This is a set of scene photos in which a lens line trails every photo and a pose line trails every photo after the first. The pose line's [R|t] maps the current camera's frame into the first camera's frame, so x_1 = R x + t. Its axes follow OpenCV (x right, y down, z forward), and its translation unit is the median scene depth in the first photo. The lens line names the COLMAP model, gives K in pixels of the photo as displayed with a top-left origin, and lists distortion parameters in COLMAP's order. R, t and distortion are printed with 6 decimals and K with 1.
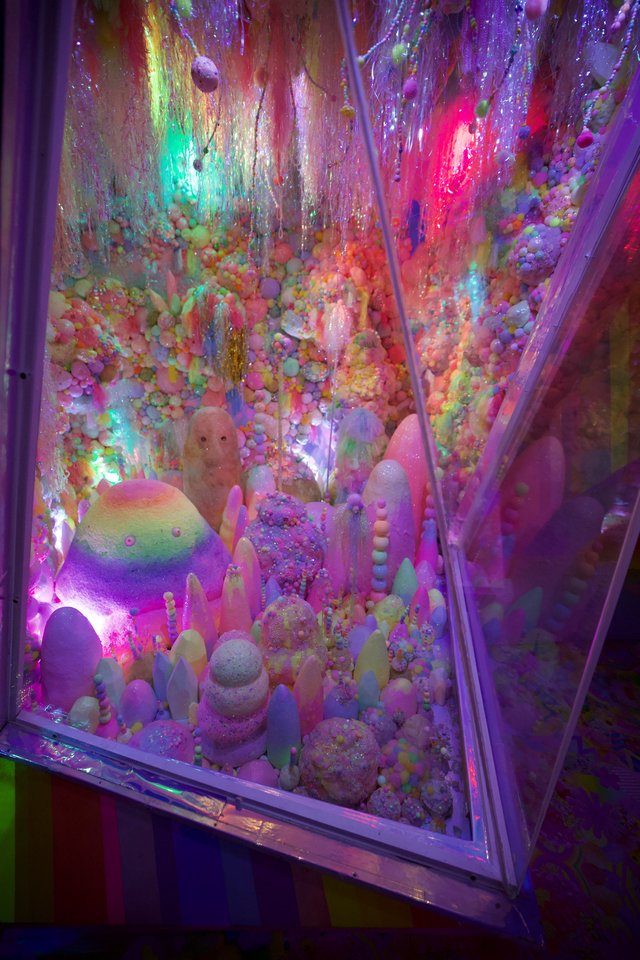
lens RADIAL K [[412.9, 0, 309.2], [0, 412.9, 482.9], [0, 0, 1]] dist [-0.048868, 0.015428]
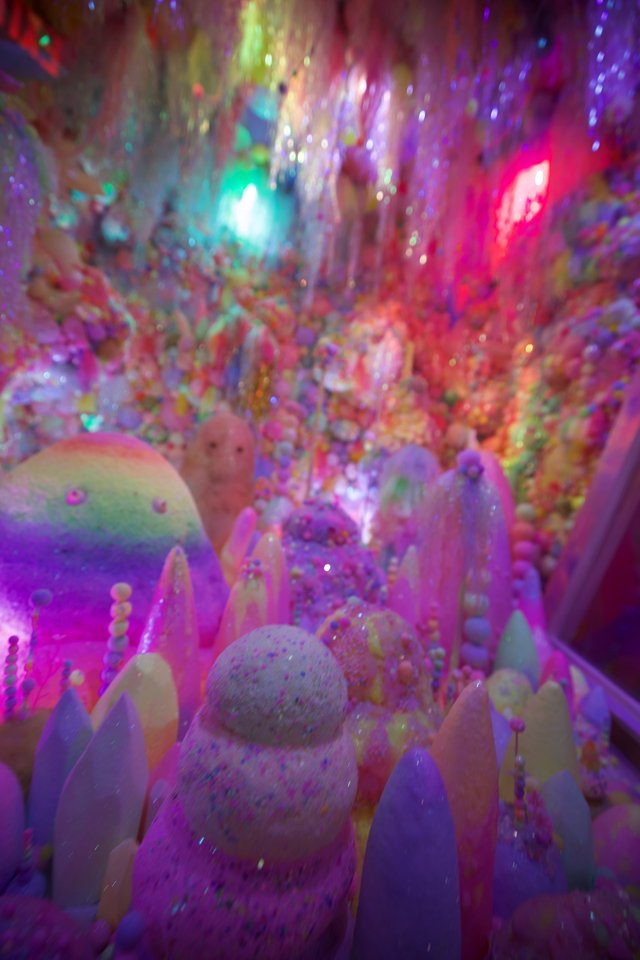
lens RADIAL K [[410.9, 0, 320.0], [0, 410.9, 480.0], [0, 0, 1]] dist [-0.051893, 0.015363]
pose [[0.993598, 0.098305, 0.055667, -0.088594], [-0.068689, 0.916899, -0.393165, 0.200721], [-0.089691, 0.386825, 0.917781, 0.289561]]
